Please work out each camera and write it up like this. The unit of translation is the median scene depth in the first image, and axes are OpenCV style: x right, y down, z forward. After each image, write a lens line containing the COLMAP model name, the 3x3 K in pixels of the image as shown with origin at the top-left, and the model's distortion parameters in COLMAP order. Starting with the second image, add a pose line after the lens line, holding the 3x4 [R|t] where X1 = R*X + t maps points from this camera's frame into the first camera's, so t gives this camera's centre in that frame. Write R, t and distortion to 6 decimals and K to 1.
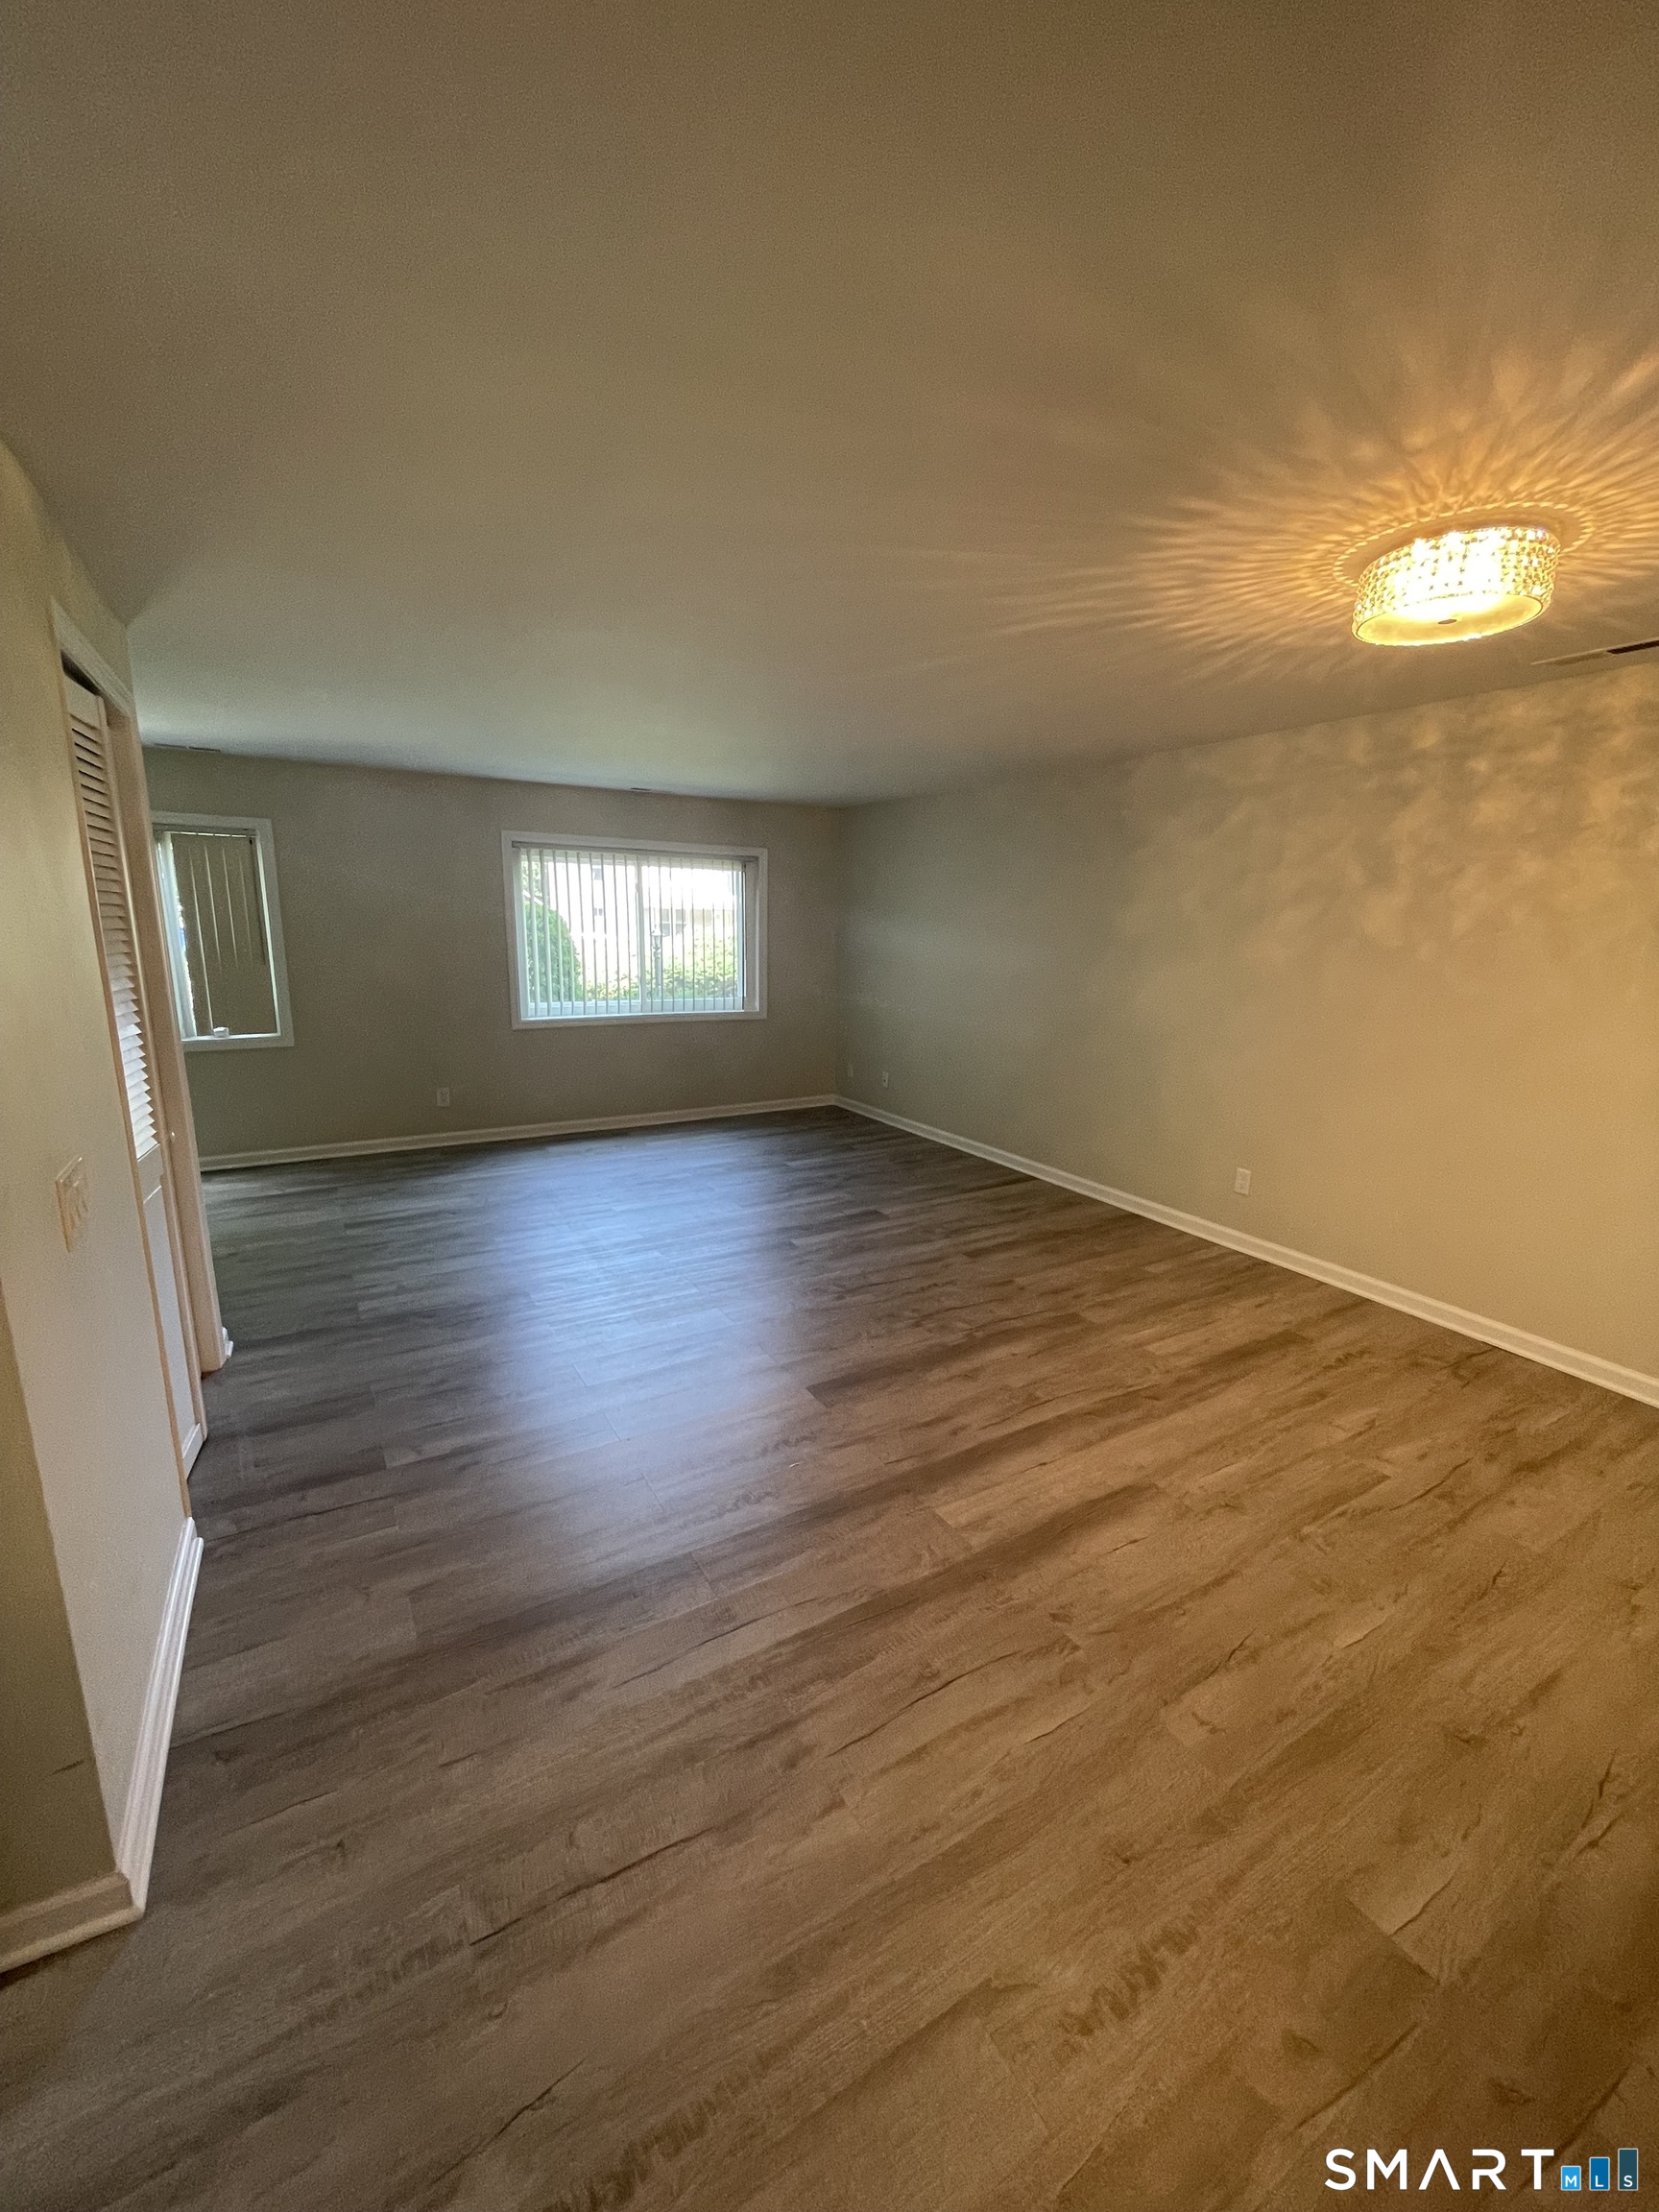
lens RADIAL K [[886.7, 0, 851.2], [0, 886.7, 1111.2], [0, 0, 1]] dist [0.000624, 0.000217]
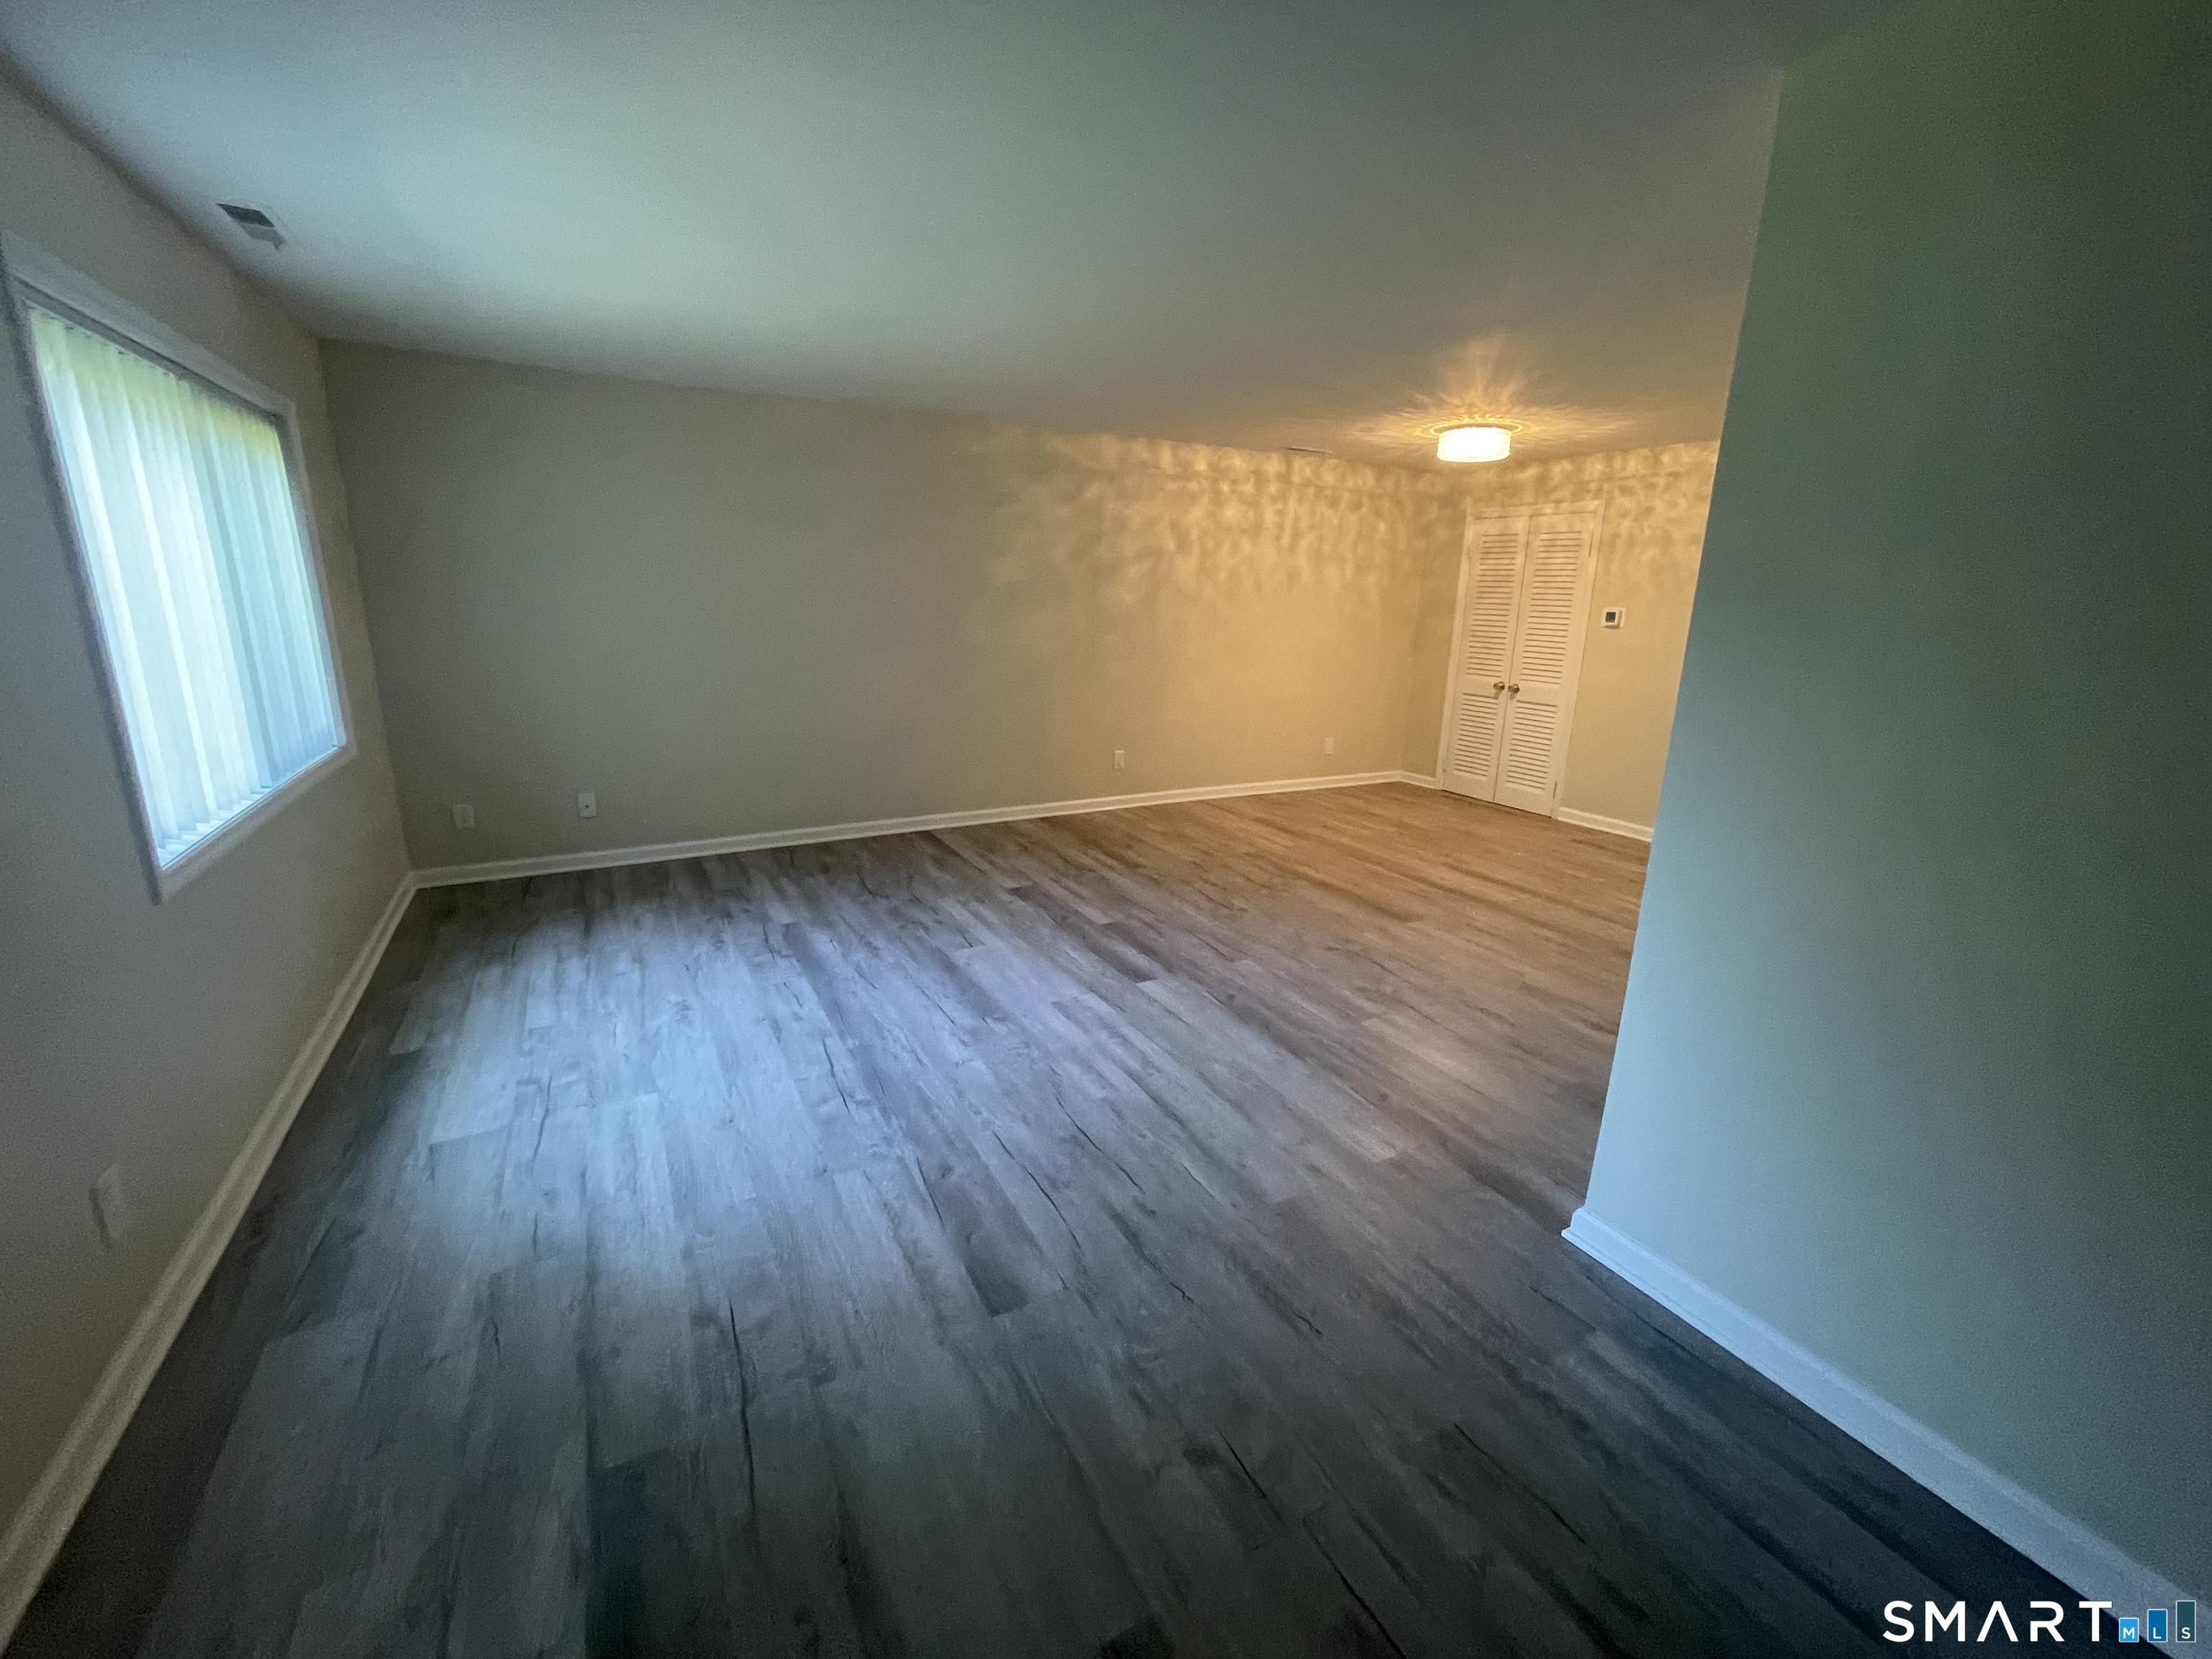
lens RADIAL K [[887.9, 0, 1094.6], [0, 887.9, 817.3], [0, 0, 1]] dist [-0.000556, -0.022800]
pose [[0.049012, -0.262659, 0.963643, -1.032726], [0.192461, 0.949205, 0.248935, -0.210455], [-0.980080, 0.173263, 0.097074, 1.003170]]
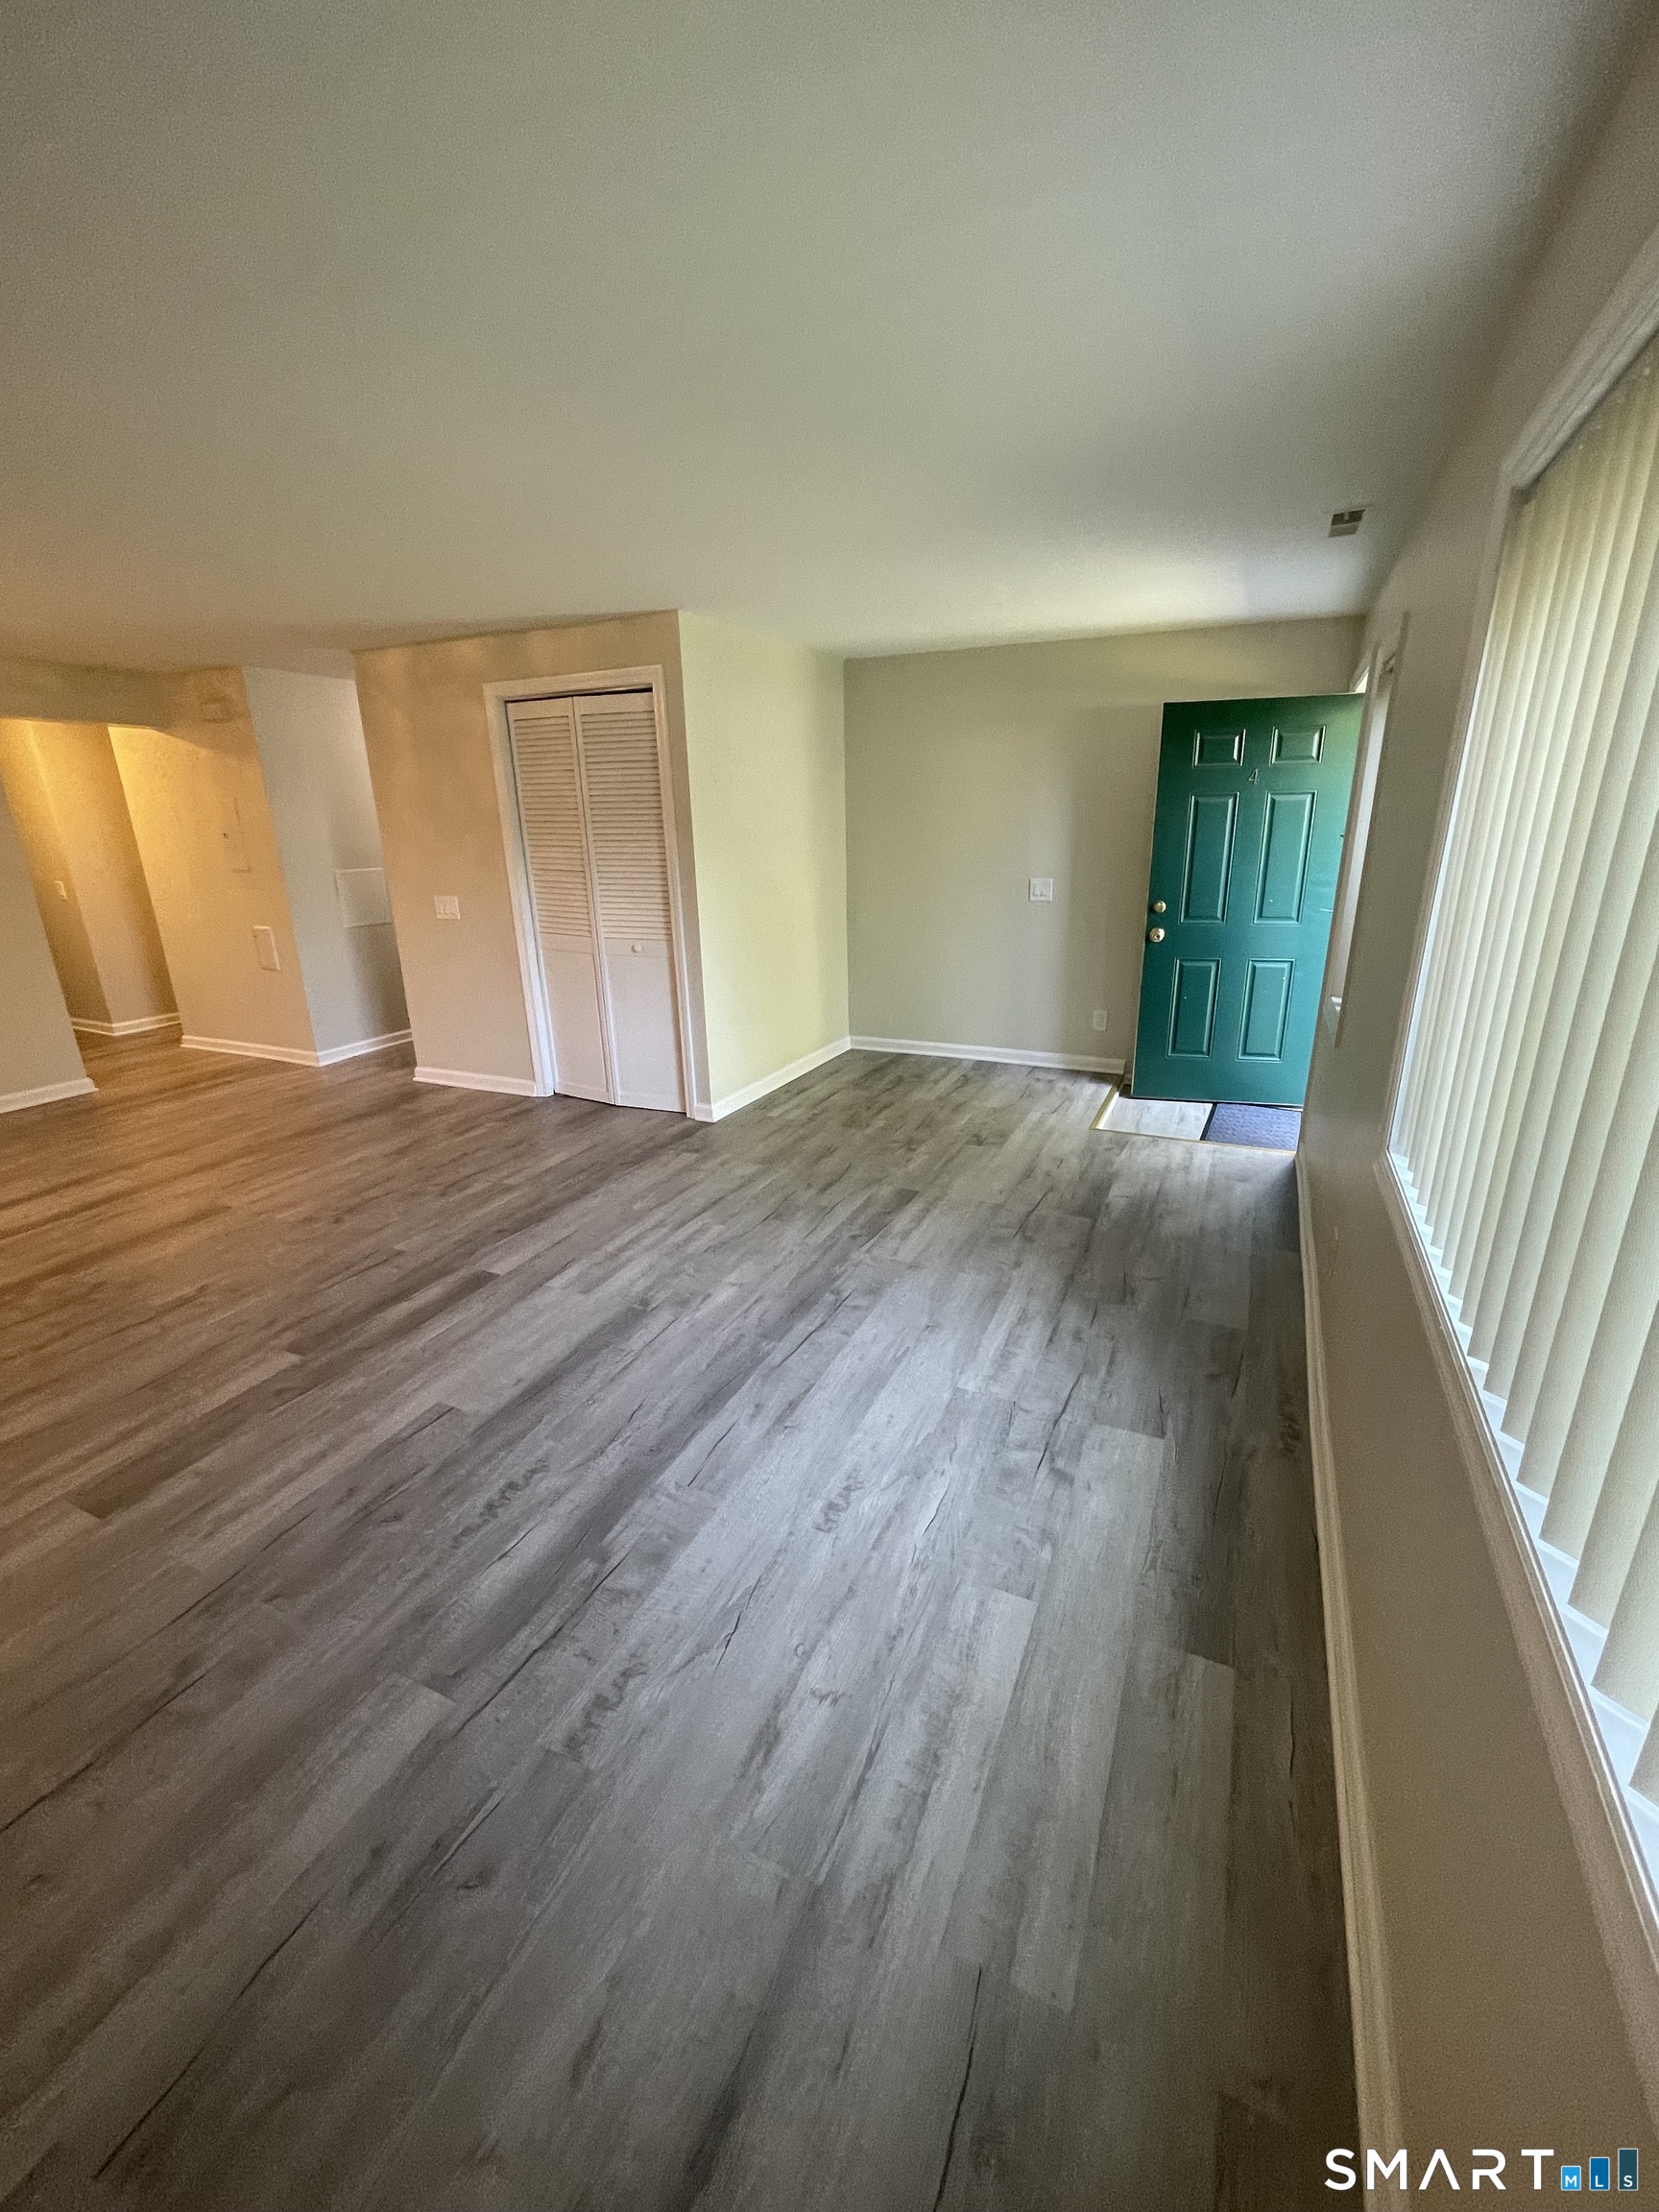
lens RADIAL K [[900.5, 0, 848.4], [0, 900.5, 1106.2], [0, 0, 1]] dist [-0.002842, 0.002955]
pose [[-0.828139, 0.171259, -0.533719, -0.087750], [-0.118865, 0.876868, 0.465804, -0.376844], [0.547774, 0.449191, -0.705812, 1.748473]]
